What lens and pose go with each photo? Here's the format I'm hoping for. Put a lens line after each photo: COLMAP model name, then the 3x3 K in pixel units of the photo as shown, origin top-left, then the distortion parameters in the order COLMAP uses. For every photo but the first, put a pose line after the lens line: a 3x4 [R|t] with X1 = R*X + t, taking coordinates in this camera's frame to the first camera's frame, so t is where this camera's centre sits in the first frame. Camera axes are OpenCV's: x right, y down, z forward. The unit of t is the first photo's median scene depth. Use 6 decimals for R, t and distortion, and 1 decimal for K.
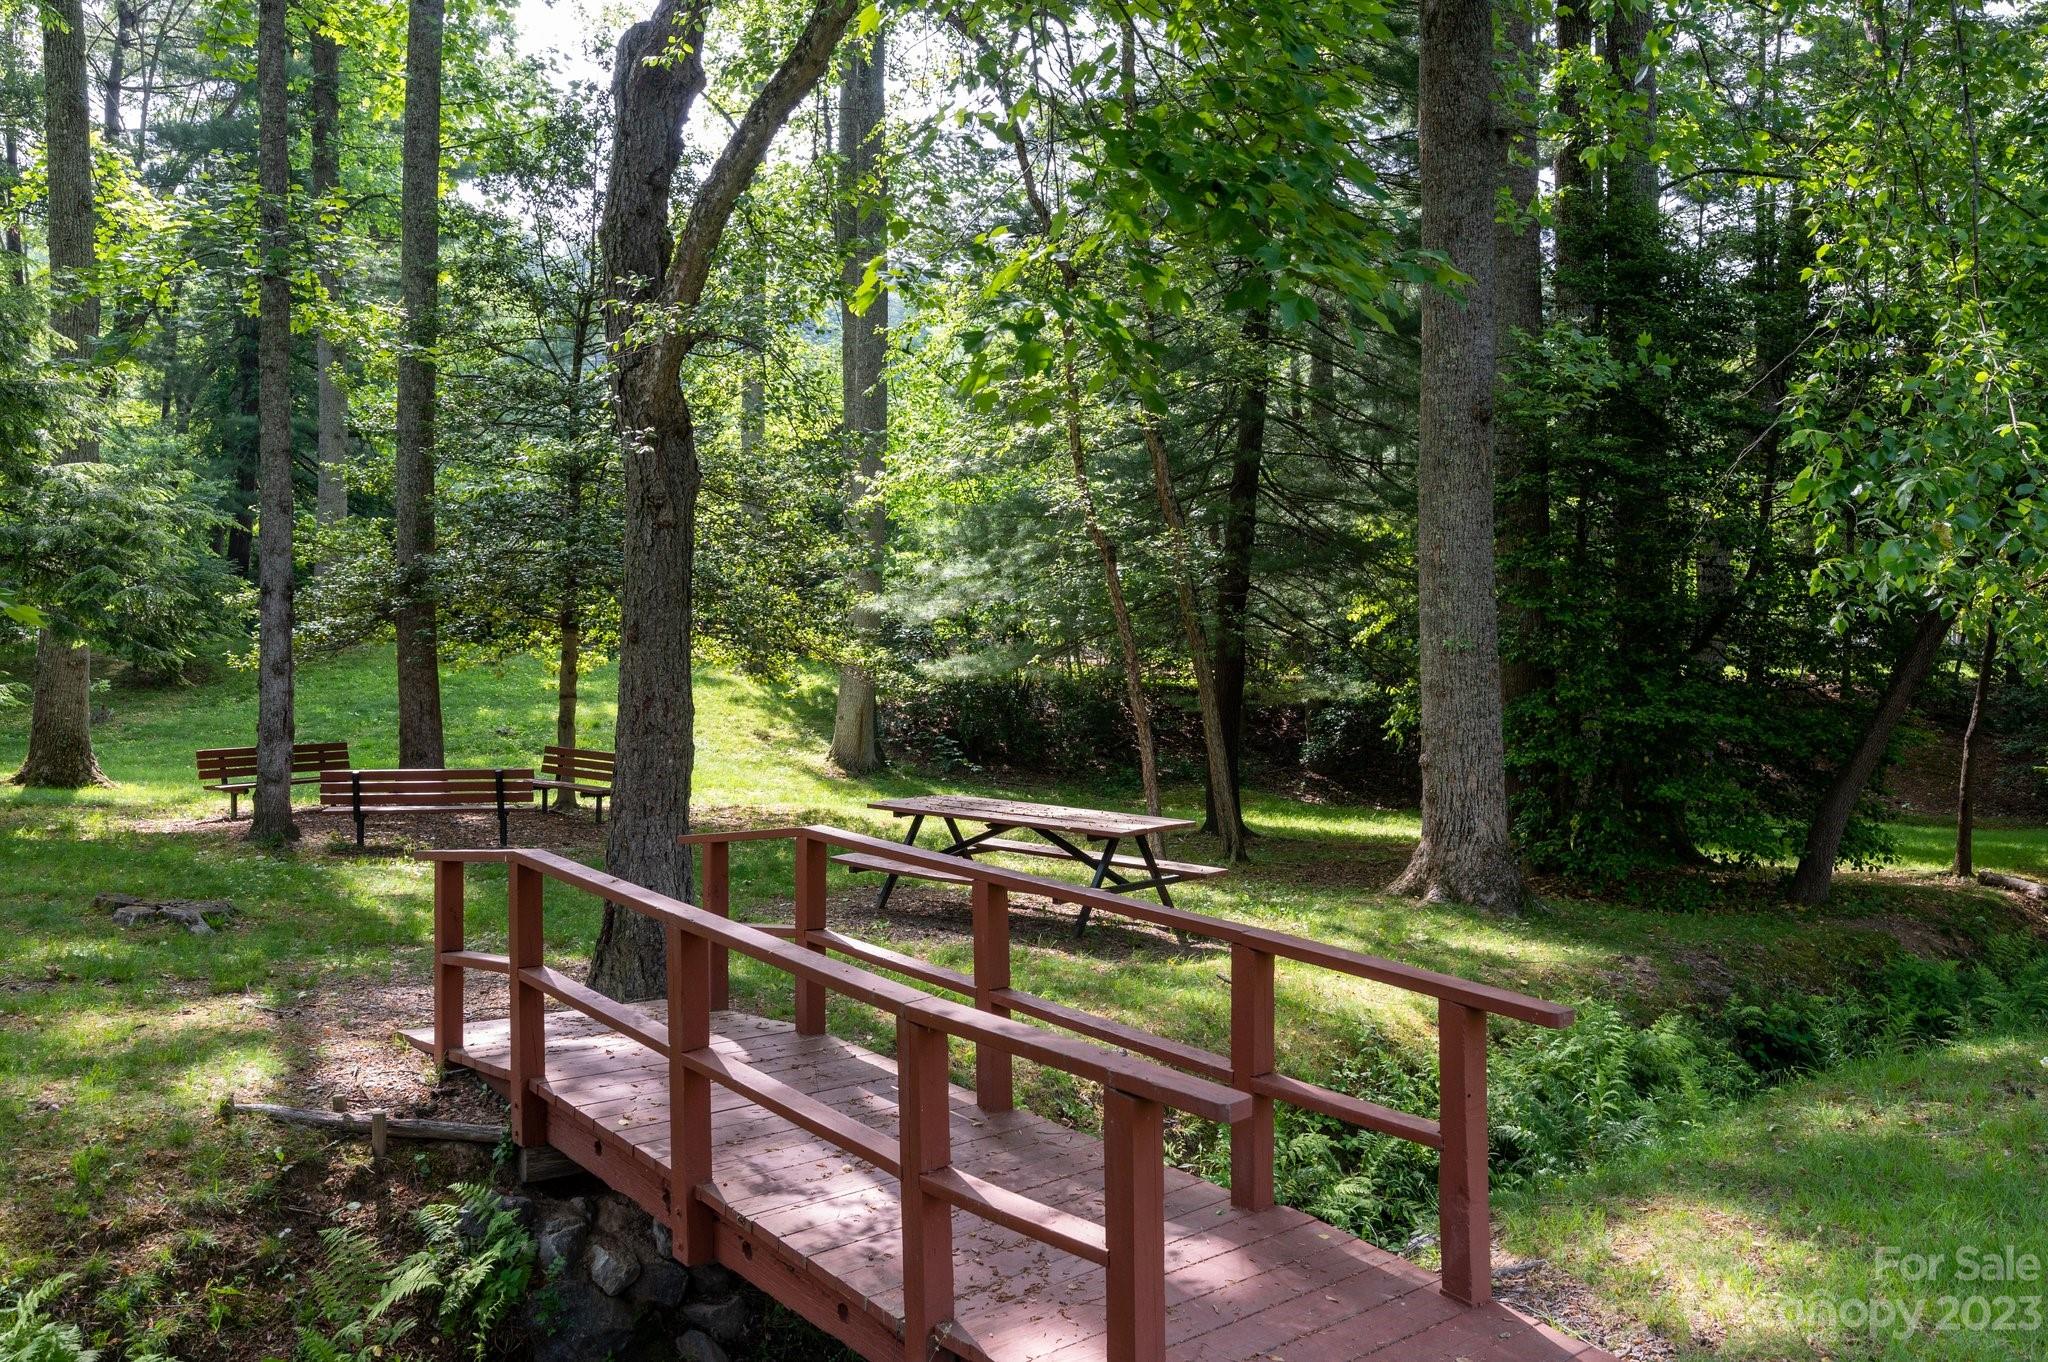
lens RADIAL K [[1613.4, 0, 1023.0], [0, 1613.4, 679.4], [0, 0, 1]] dist [-0.017167, -0.006286]
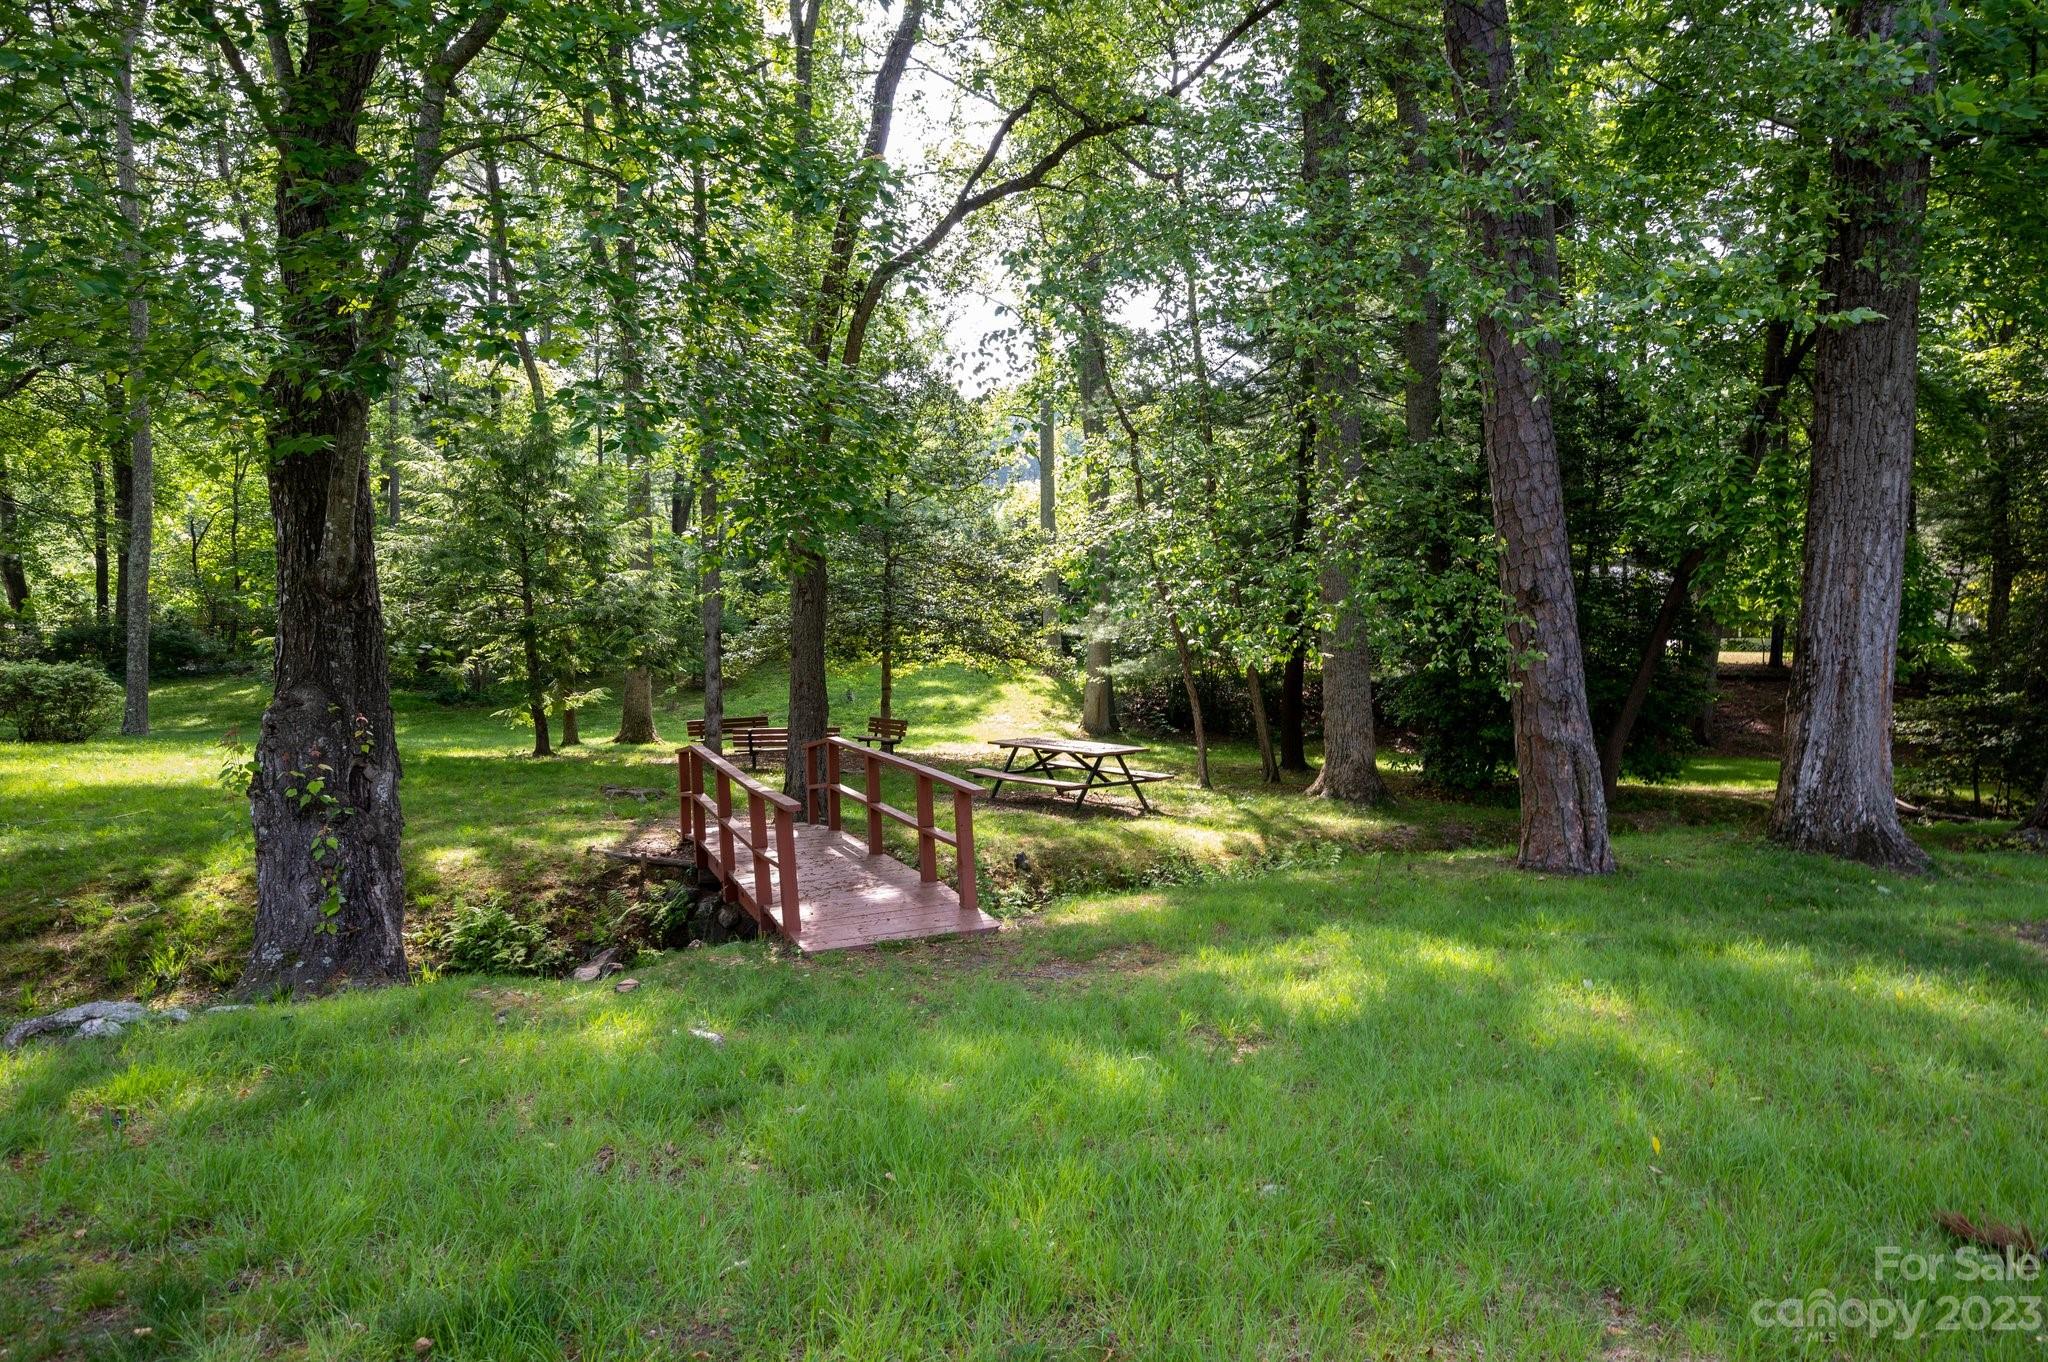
lens RADIAL K [[1173.0, 0, 1025.4], [0, 1173.0, 681.7], [0, 0, 1]] dist [-0.008770, -0.001682]
pose [[0.958763, -0.024171, -0.283177, 0.323243], [0.024268, 0.999700, -0.003168, 0.014952], [0.283169, -0.003834, 0.959062, -0.262106]]
